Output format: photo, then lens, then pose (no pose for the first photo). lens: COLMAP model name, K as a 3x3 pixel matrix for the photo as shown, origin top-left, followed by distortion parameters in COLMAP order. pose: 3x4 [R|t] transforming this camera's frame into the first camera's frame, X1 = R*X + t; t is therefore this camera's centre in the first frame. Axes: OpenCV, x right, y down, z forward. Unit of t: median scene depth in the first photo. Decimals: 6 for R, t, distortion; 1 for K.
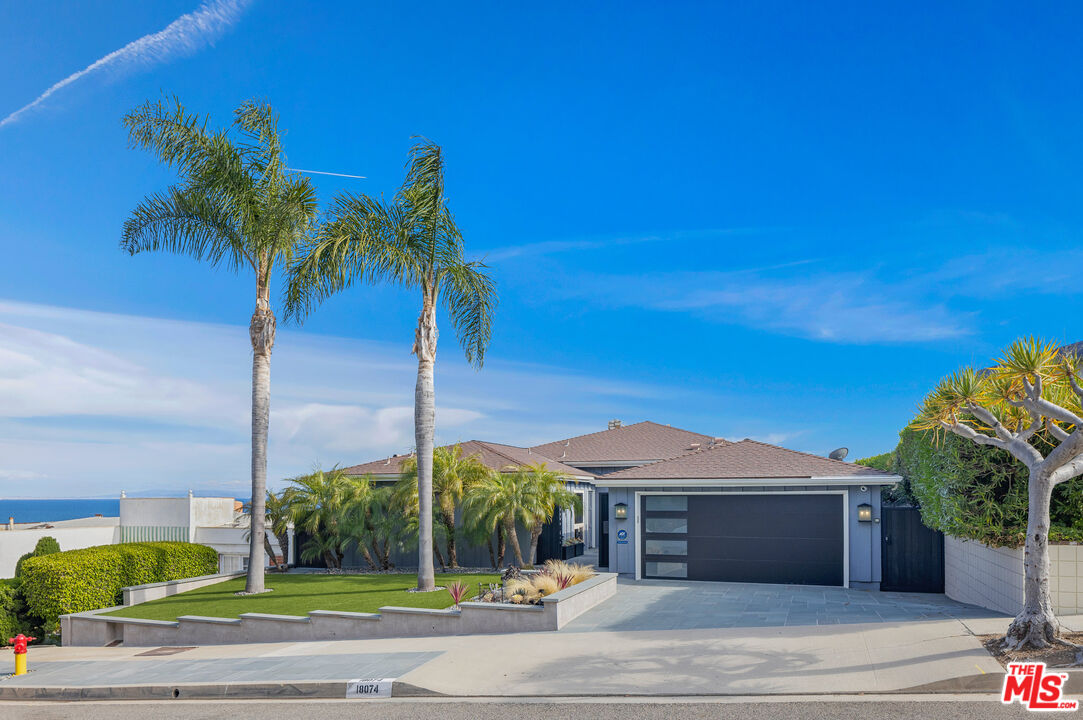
lens RADIAL K [[725.8, 0, 523.9], [0, 725.8, 370.9], [0, 0, 1]] dist [-0.004097, -0.003823]
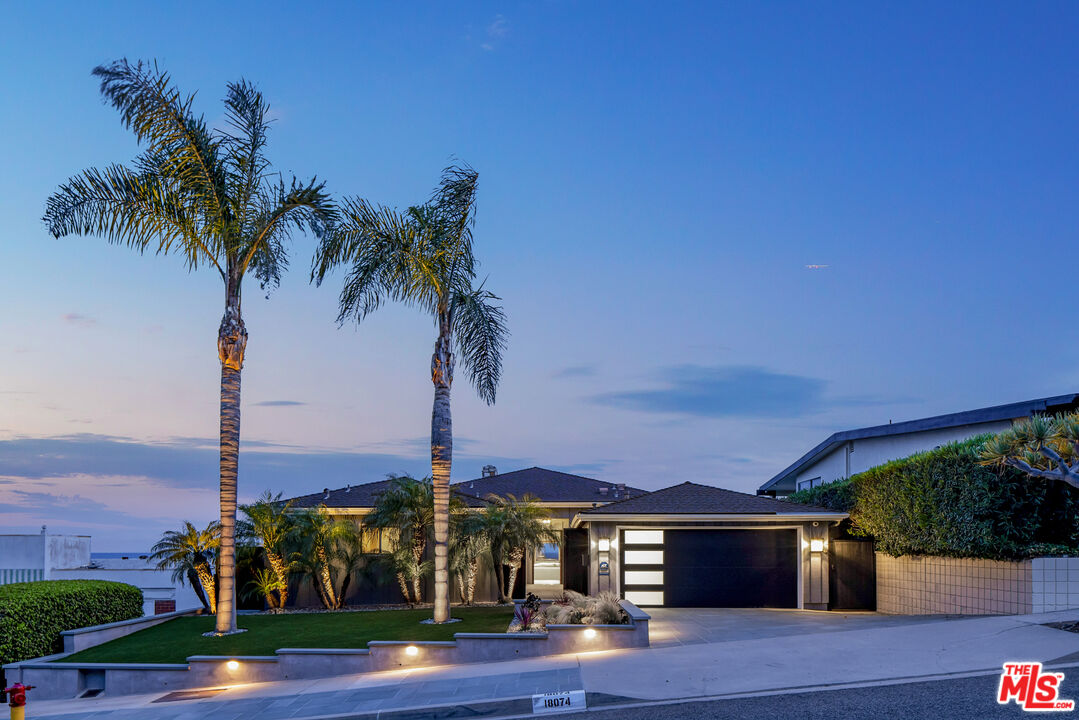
lens RADIAL K [[721.6, 0, 537.8], [0, 721.6, 433.1], [0, 0, 1]] dist [-0.006976, -0.002132]
pose [[0.945461, 0.053949, 0.321238, -0.335418], [-0.057237, 0.998360, 0.000793, 0.040647], [-0.320669, -0.019136, 0.946998, 0.044996]]
